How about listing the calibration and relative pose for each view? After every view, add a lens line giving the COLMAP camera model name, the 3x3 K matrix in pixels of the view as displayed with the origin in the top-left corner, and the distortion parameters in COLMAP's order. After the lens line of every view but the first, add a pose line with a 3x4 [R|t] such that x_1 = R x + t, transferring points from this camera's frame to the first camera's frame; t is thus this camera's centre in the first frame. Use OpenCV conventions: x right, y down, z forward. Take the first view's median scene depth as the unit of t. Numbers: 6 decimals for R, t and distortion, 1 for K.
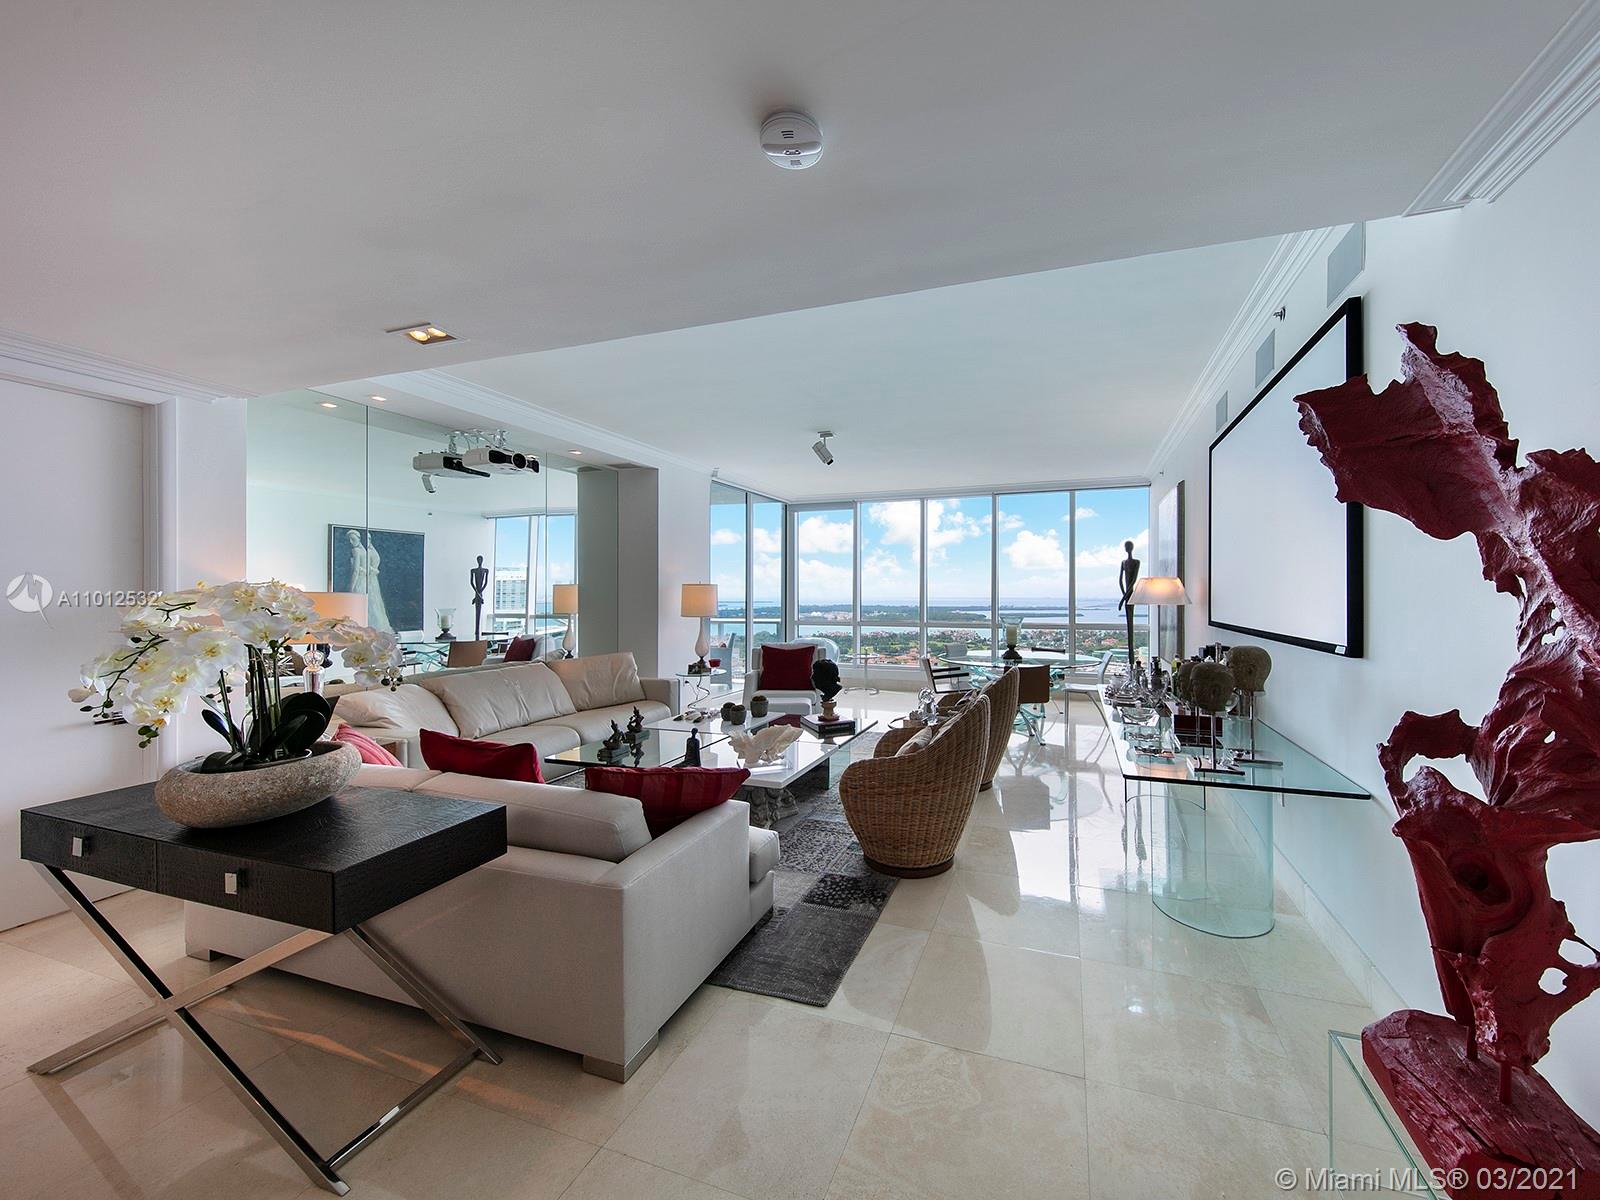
lens RADIAL K [[587.9, 0, 869.4], [0, 587.9, 591.9], [0, 0, 1]] dist [-0.000125, 0.000006]
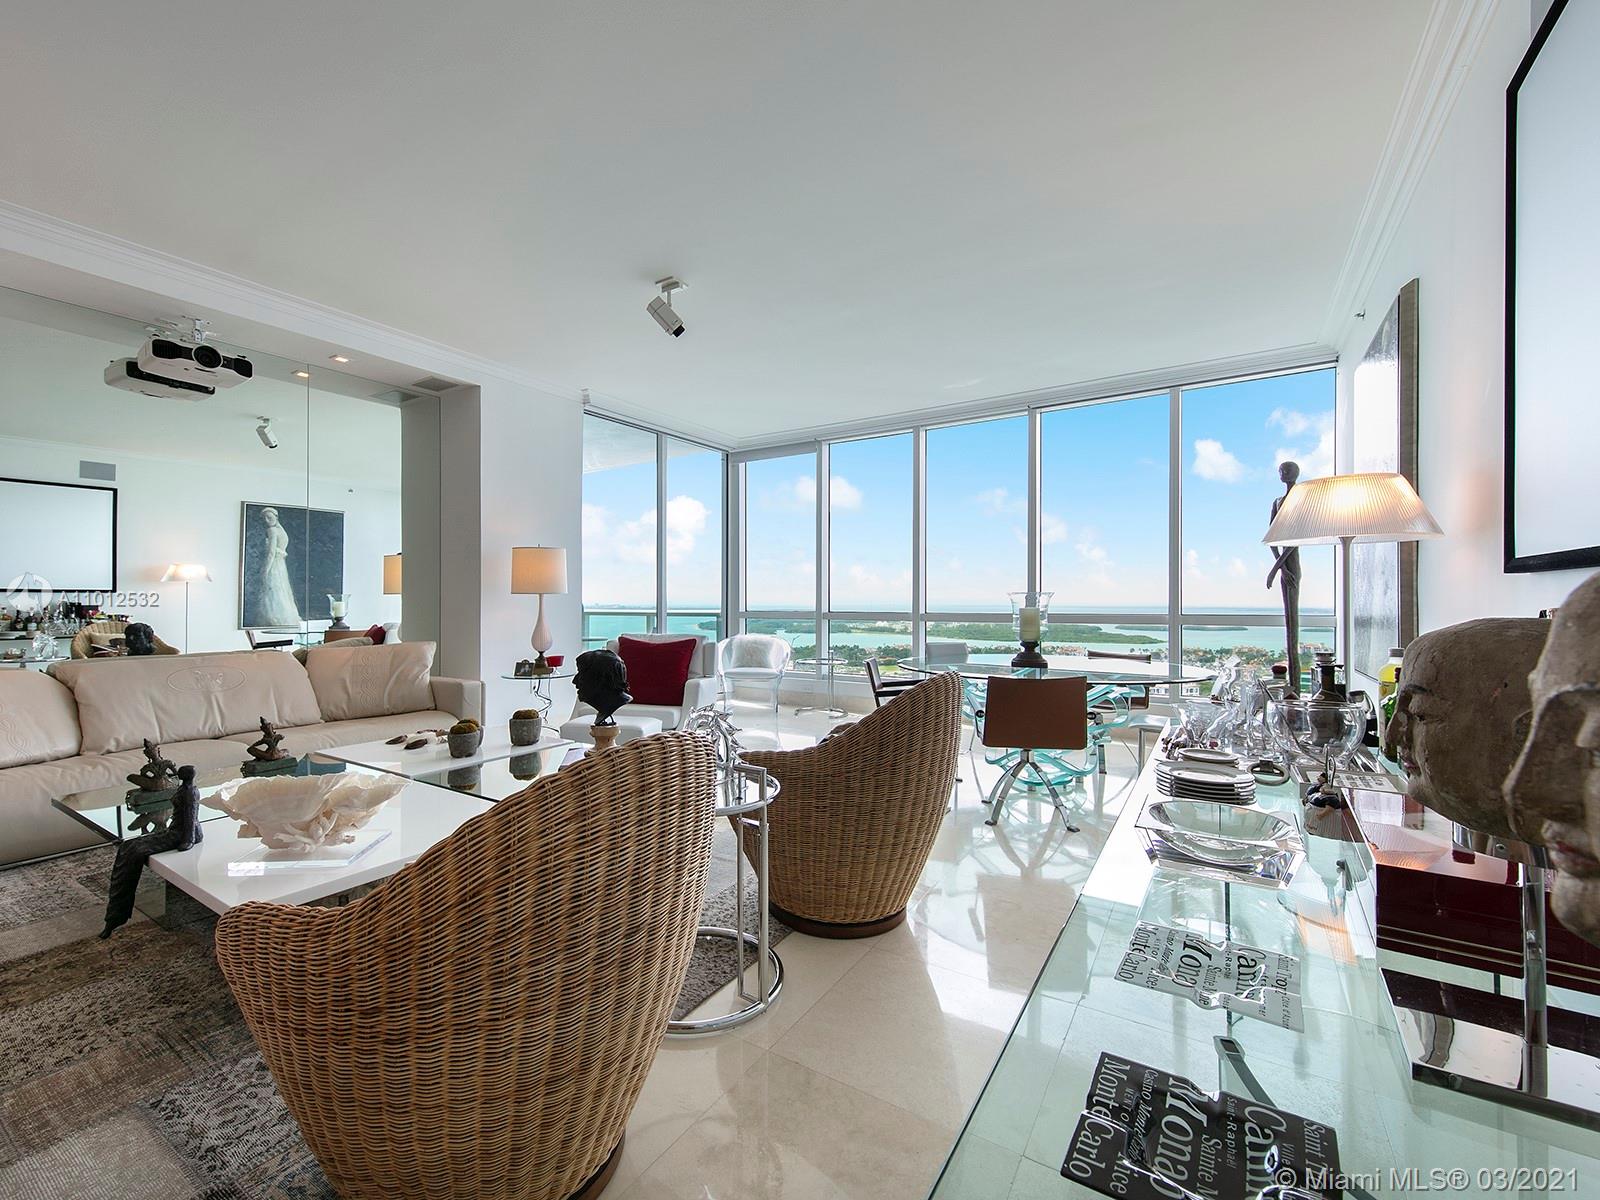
lens RADIAL K [[675.6, 0, 716.5], [0, 675.6, 600.6], [0, 0, 1]] dist [0.001253, -0.000021]
pose [[0.953361, -0.004143, -0.301804, 0.180200], [0.006639, 0.999952, 0.007246, 0.052721], [0.301759, -0.008912, 0.953343, 0.344536]]
